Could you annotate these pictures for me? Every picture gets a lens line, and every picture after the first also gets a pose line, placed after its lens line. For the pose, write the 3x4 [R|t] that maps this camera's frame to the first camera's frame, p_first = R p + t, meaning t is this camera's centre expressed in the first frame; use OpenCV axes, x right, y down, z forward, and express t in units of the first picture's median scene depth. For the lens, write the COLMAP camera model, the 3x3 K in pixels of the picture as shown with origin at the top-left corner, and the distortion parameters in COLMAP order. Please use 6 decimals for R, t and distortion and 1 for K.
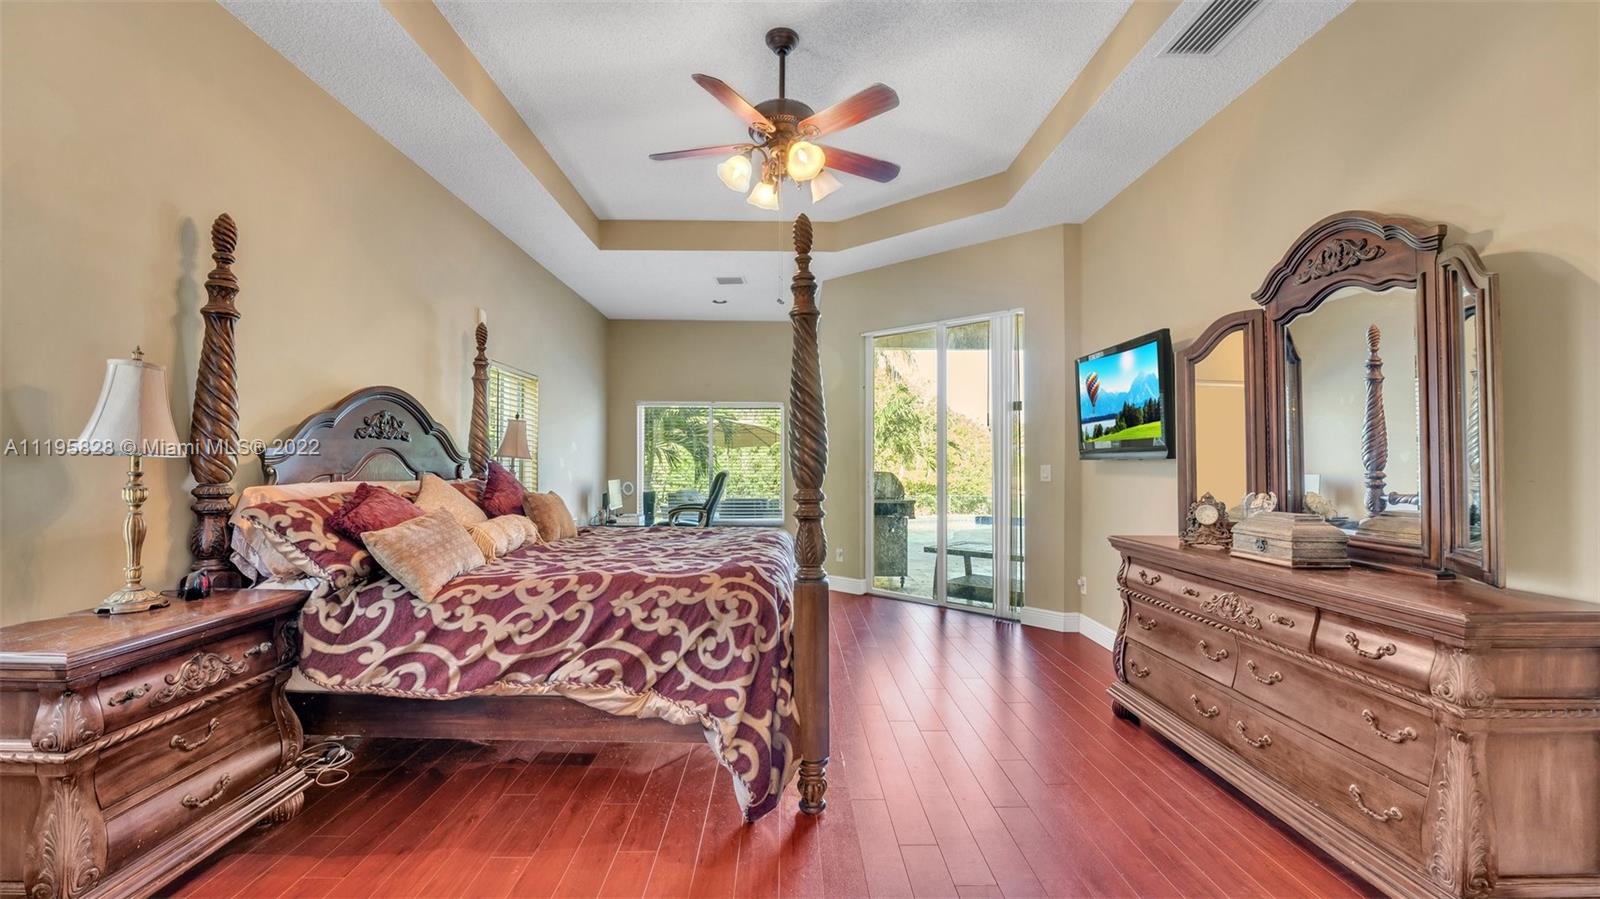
lens RADIAL K [[654.1, 0, 800.0], [0, 654.1, 456.2], [0, 0, 1]] dist [-0.020789, -0.000242]
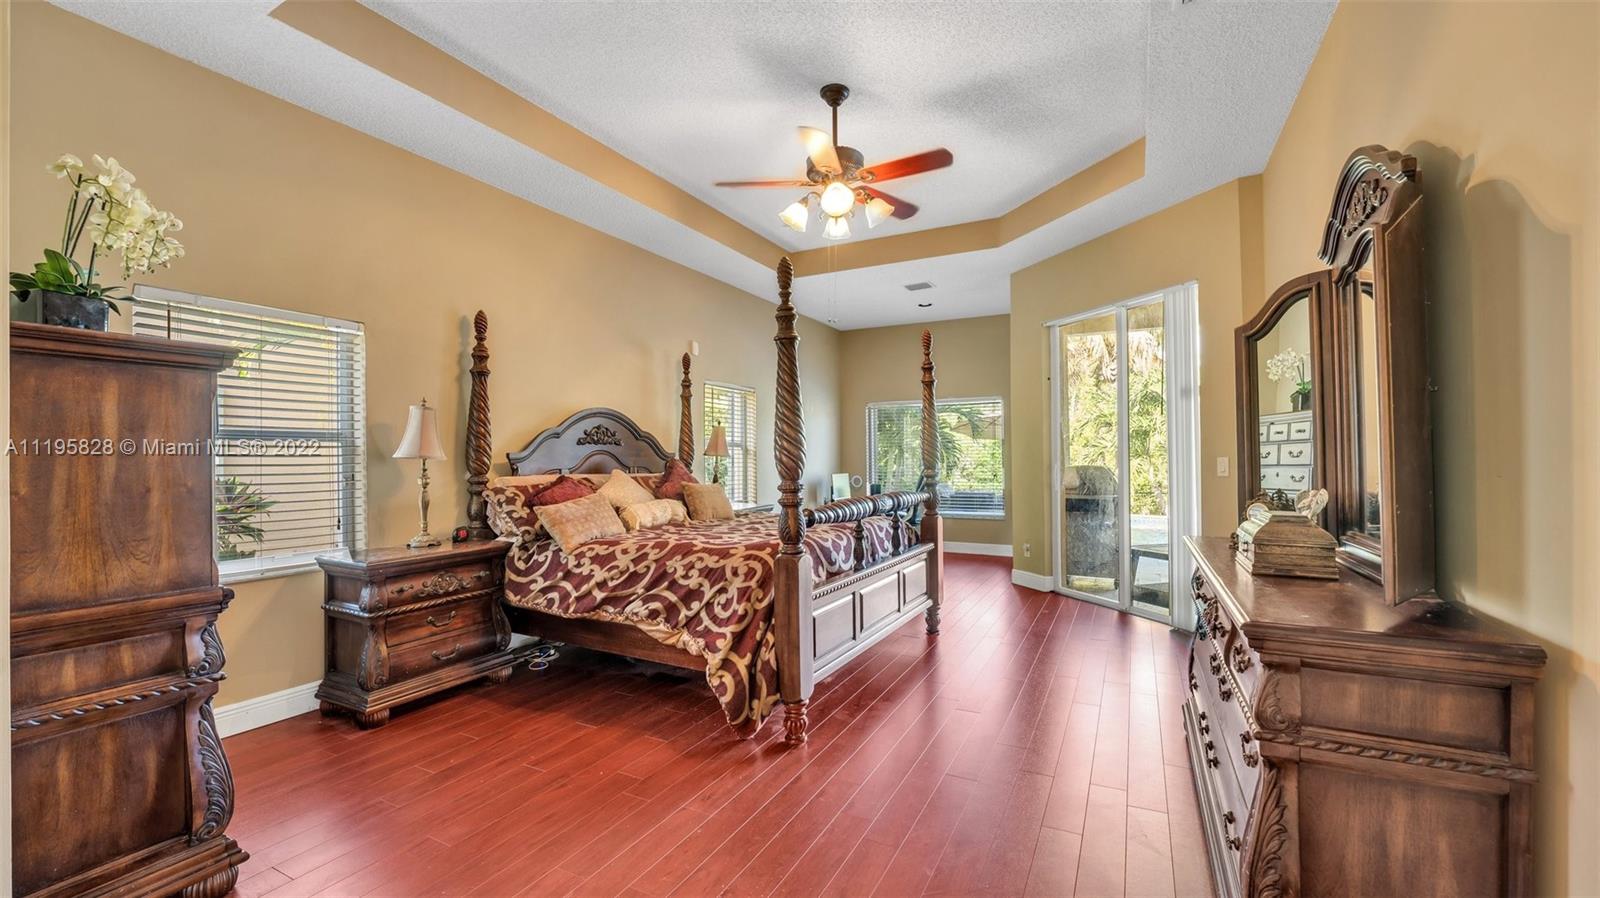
lens RADIAL K [[649.1, 0, 797.6], [0, 649.1, 455.1], [0, 0, 1]] dist [-0.022945, -0.000247]
pose [[0.878678, -0.012391, -0.477254, 0.624049], [0.015572, 0.999875, 0.002711, -0.001130], [0.477161, -0.009814, 0.878761, -0.066044]]
